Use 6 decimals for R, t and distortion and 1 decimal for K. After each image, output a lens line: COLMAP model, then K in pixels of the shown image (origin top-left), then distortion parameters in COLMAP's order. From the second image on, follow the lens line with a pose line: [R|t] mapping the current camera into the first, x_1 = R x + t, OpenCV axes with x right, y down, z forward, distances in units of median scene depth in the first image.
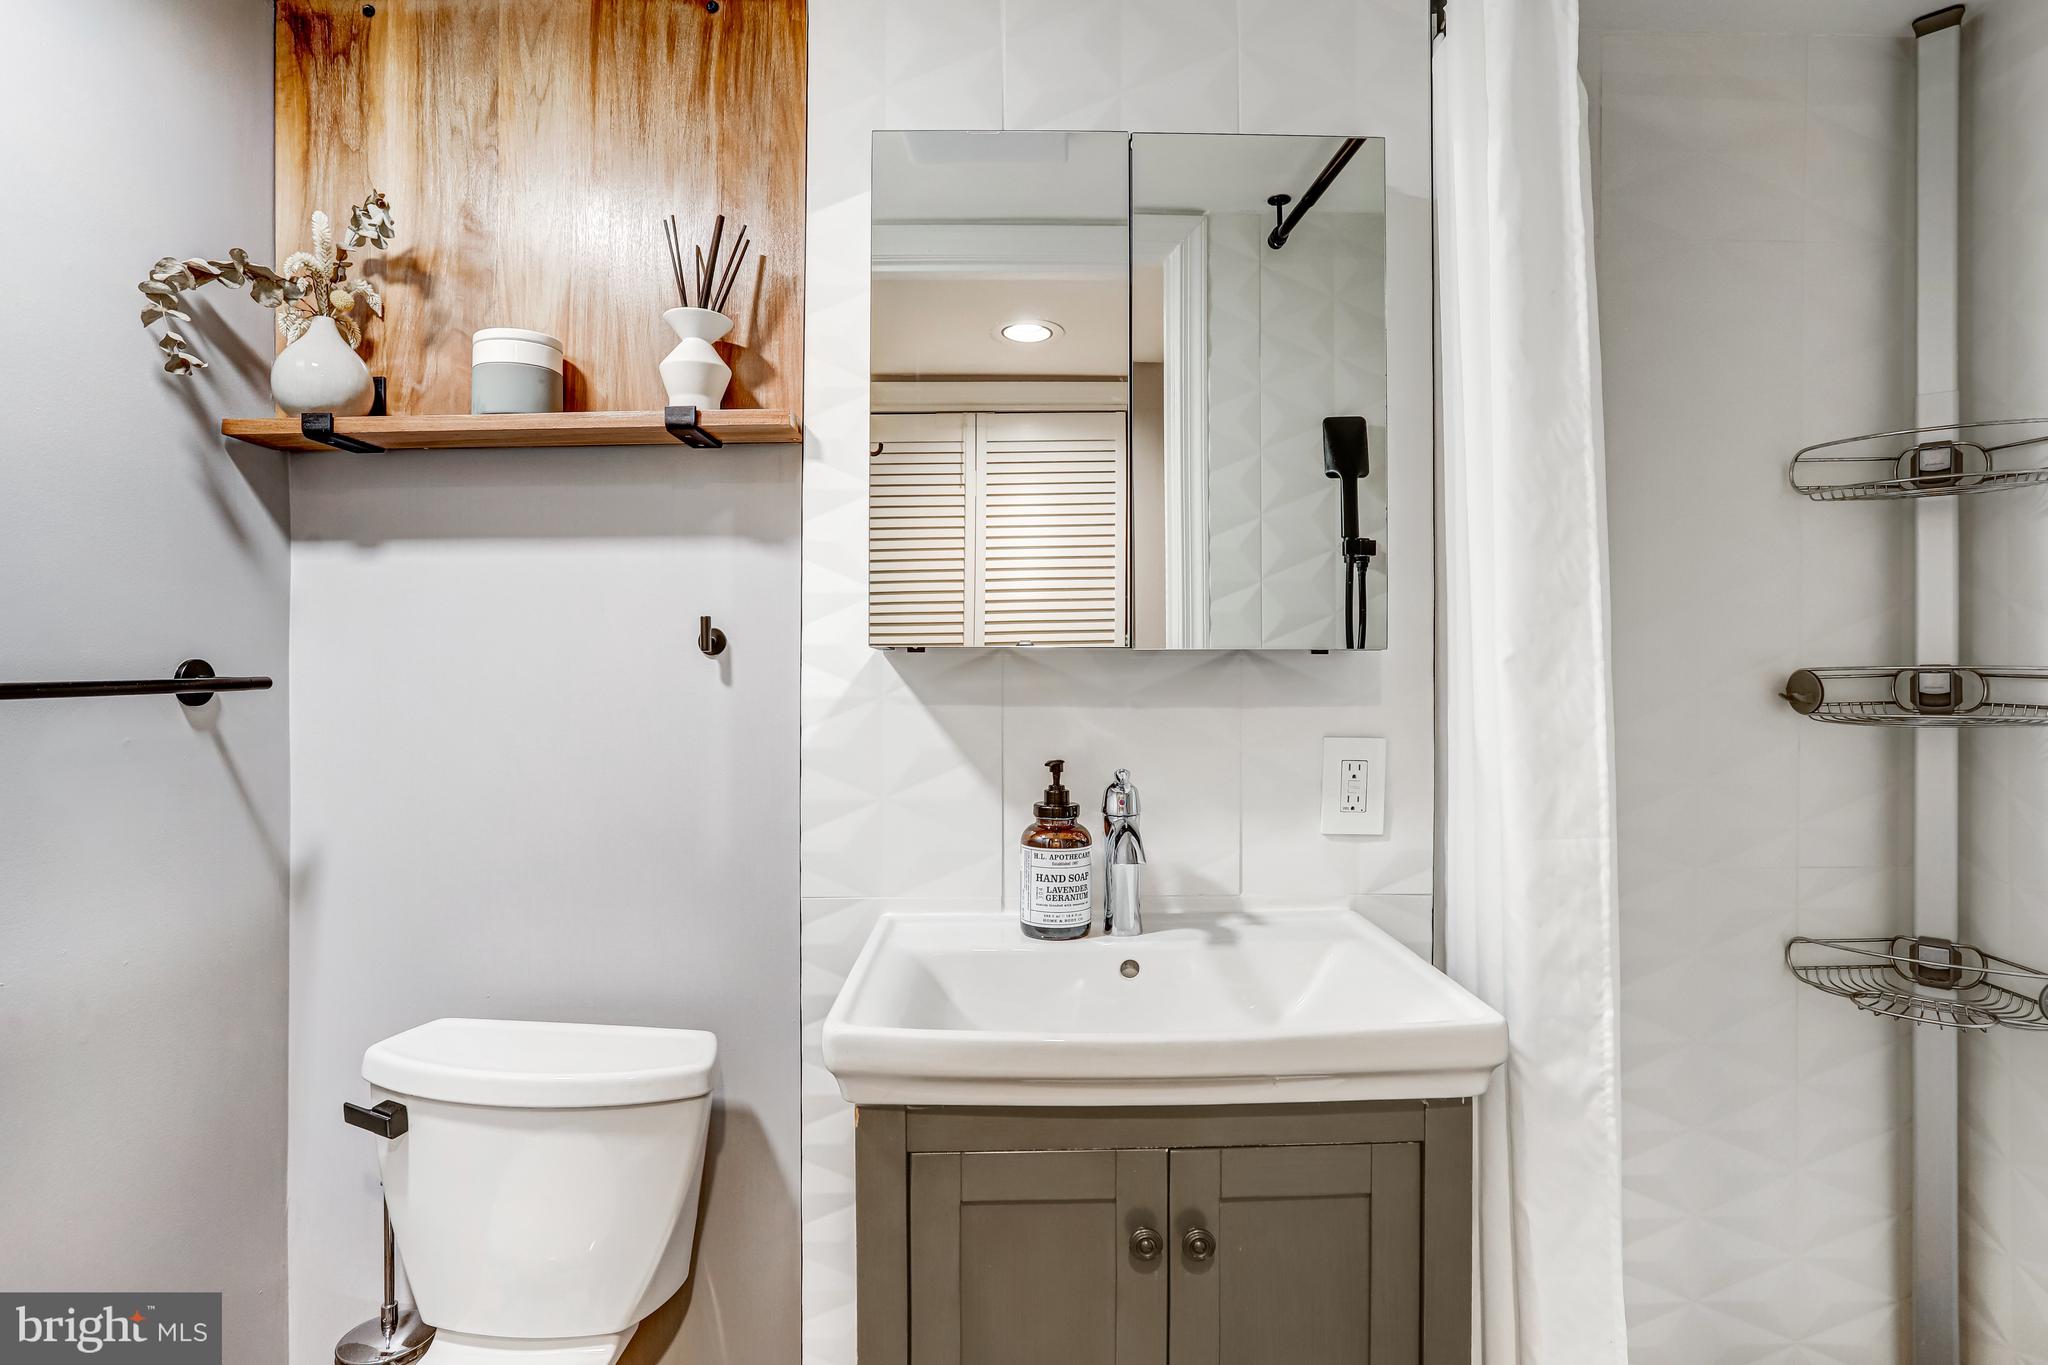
lens RADIAL K [[1108.2, 0, 1024.0], [0, 1108.2, 682.5], [0, 0, 1]] dist [0.003098, 0.003002]
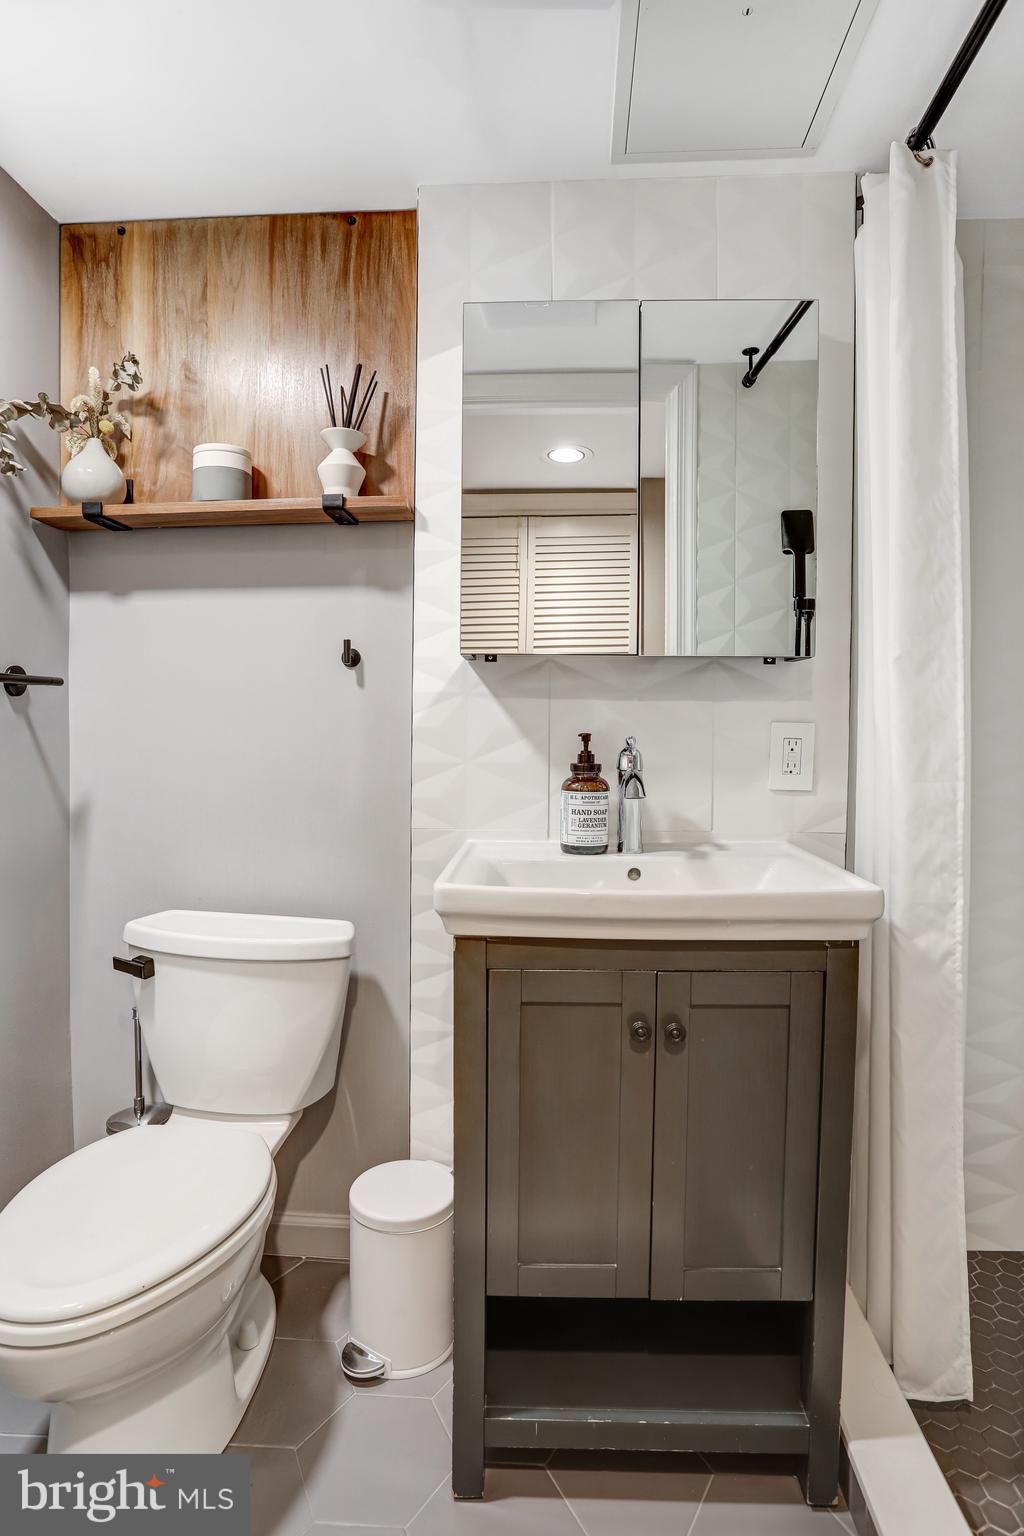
lens RADIAL K [[852.2, 0, 512.0], [0, 852.2, 768.0], [0, 0, 1]] dist [-0.015250, 0.002402]
pose [[0.998481, 0.011719, -0.053833, -0.006494], [-0.010127, 0.999506, 0.029748, 0.072460], [0.054155, -0.029157, 0.998107, -0.115203]]
